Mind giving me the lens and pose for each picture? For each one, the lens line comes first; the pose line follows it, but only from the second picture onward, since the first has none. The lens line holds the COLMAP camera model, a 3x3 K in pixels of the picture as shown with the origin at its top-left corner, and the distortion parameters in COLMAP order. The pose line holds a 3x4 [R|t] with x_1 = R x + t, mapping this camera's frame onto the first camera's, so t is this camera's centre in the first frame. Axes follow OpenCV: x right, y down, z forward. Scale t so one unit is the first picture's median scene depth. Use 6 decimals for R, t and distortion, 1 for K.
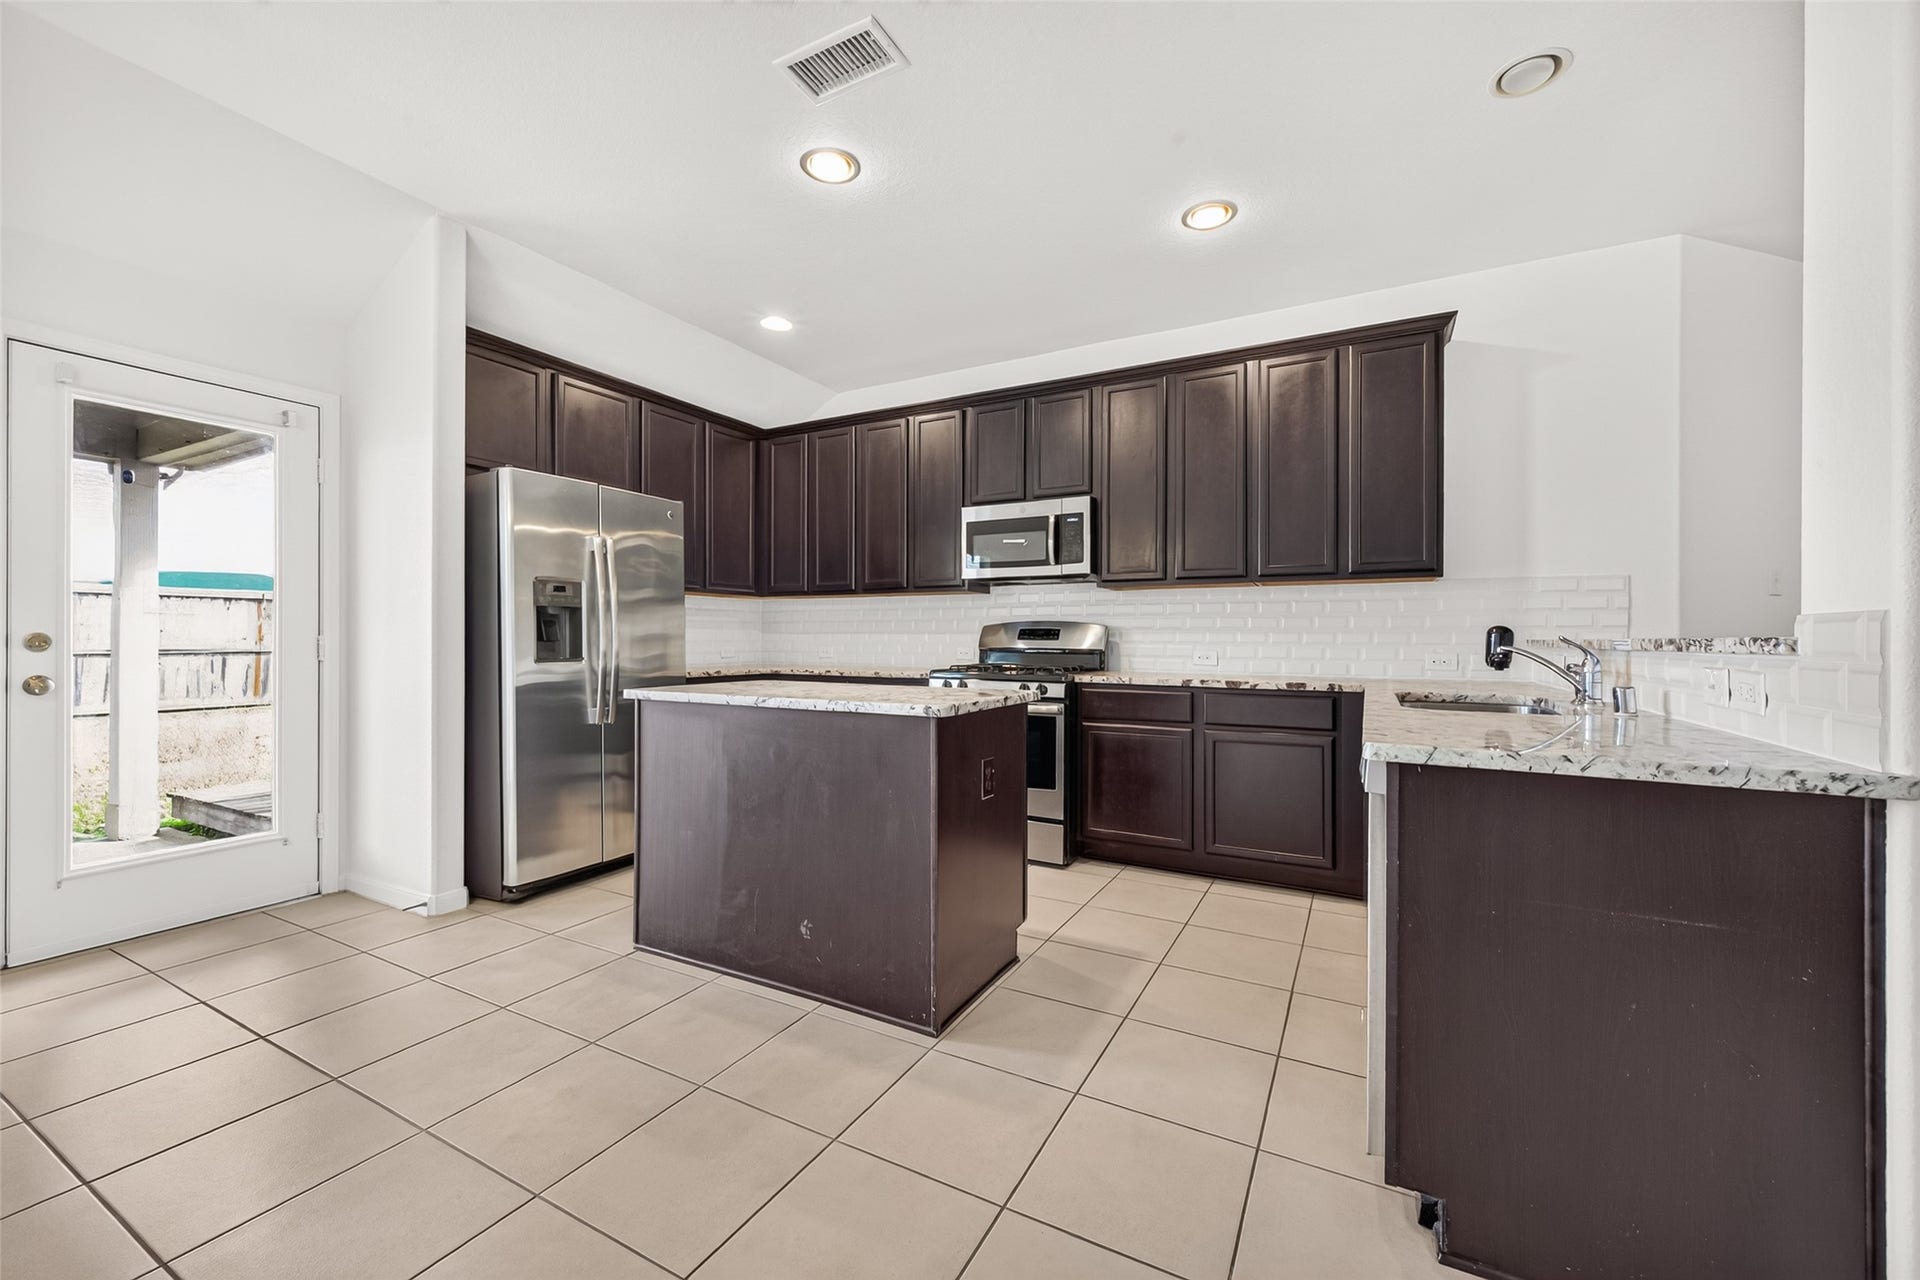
lens RADIAL K [[748.0, 0, 962.0], [0, 748.0, 640.6], [0, 0, 1]] dist [0.002316, -0.000376]
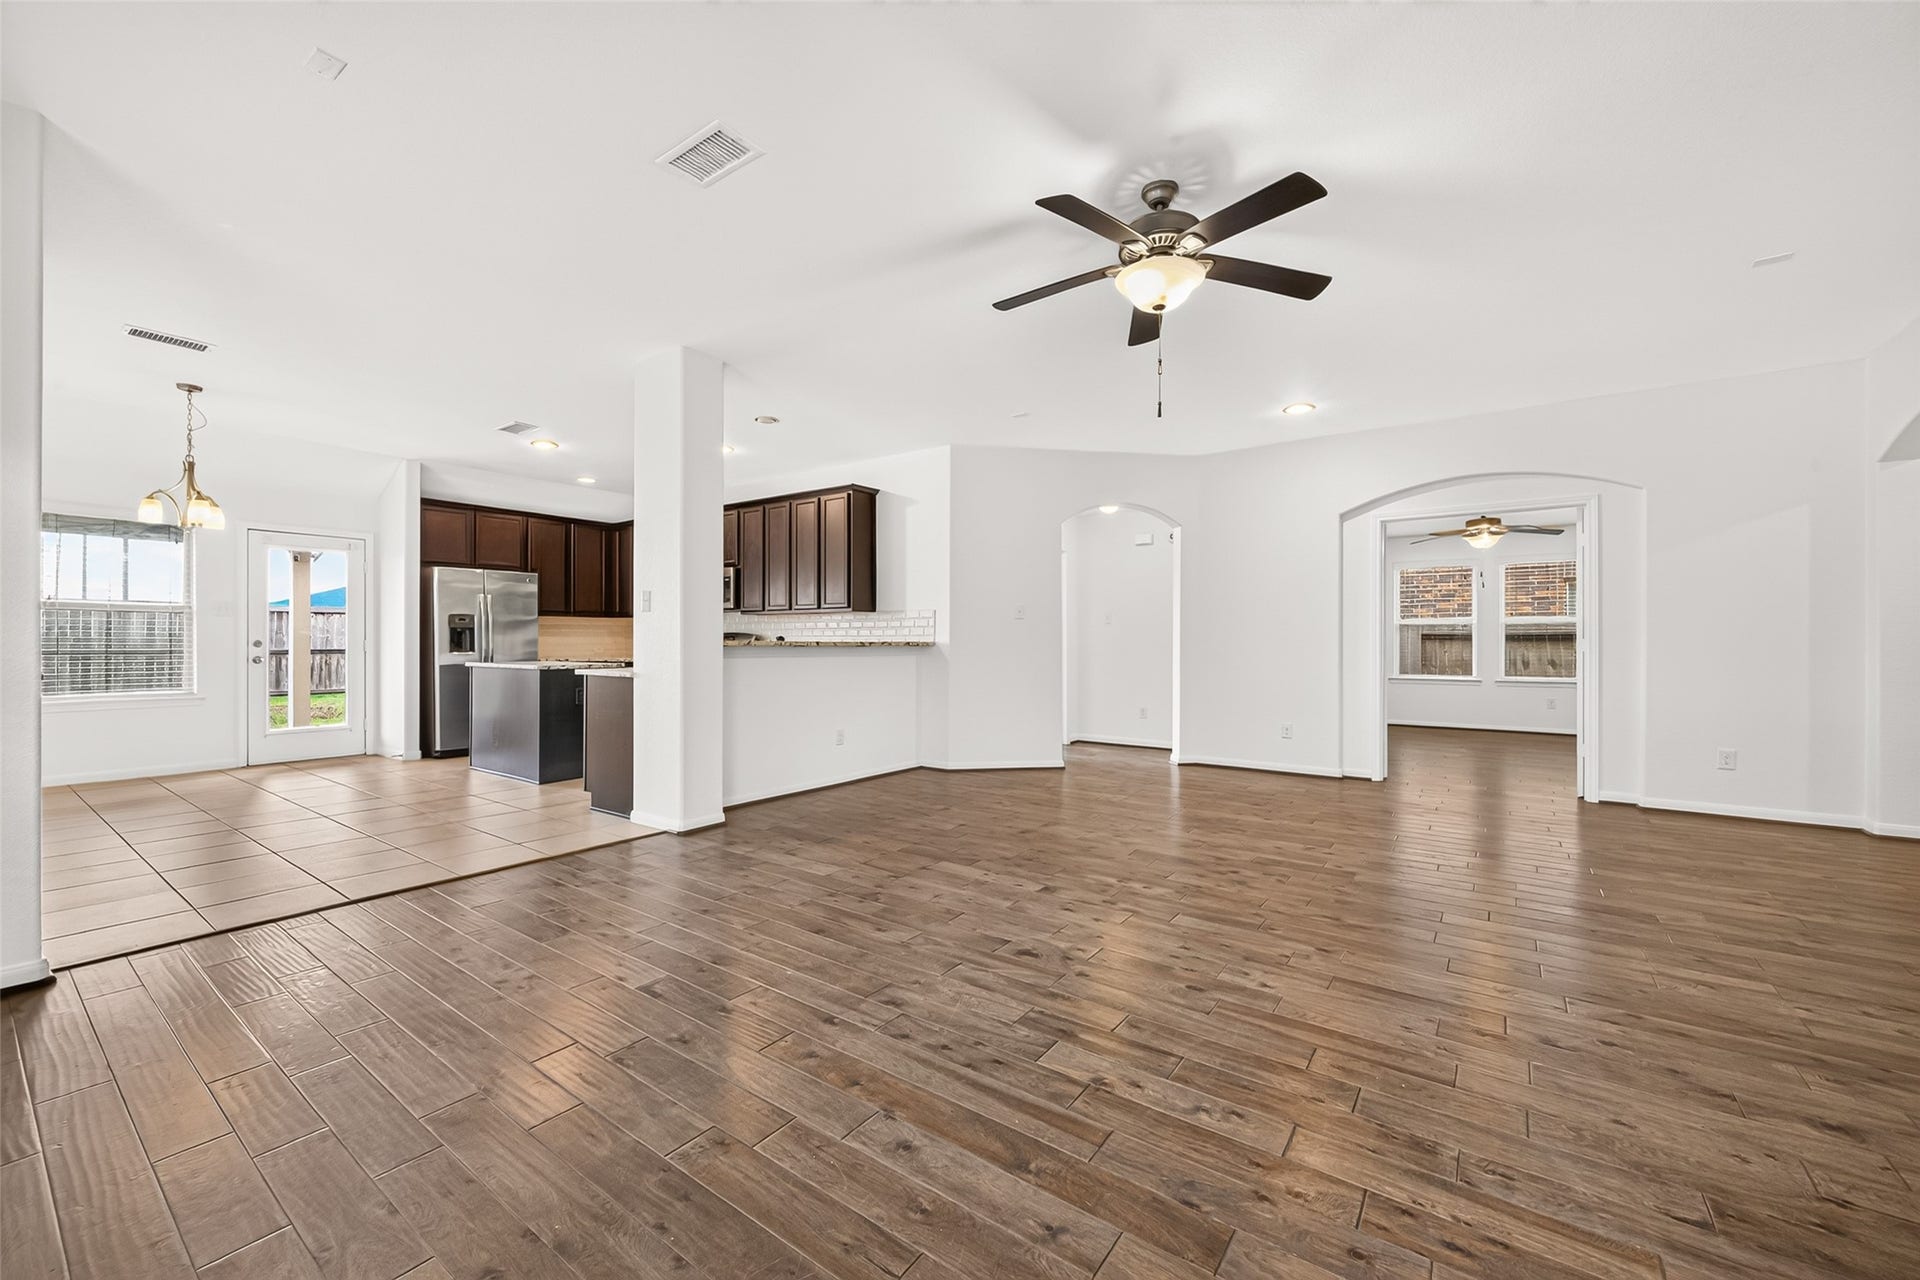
lens RADIAL K [[748.0, 0, 957.2], [0, 748.0, 646.8], [0, 0, 1]] dist [0.002316, -0.000376]
pose [[0.991512, -0.001111, -0.130010, 1.194189], [0.001418, 0.999996, 0.002271, 0.008656], [0.130007, -0.002436, 0.991510, -0.996892]]
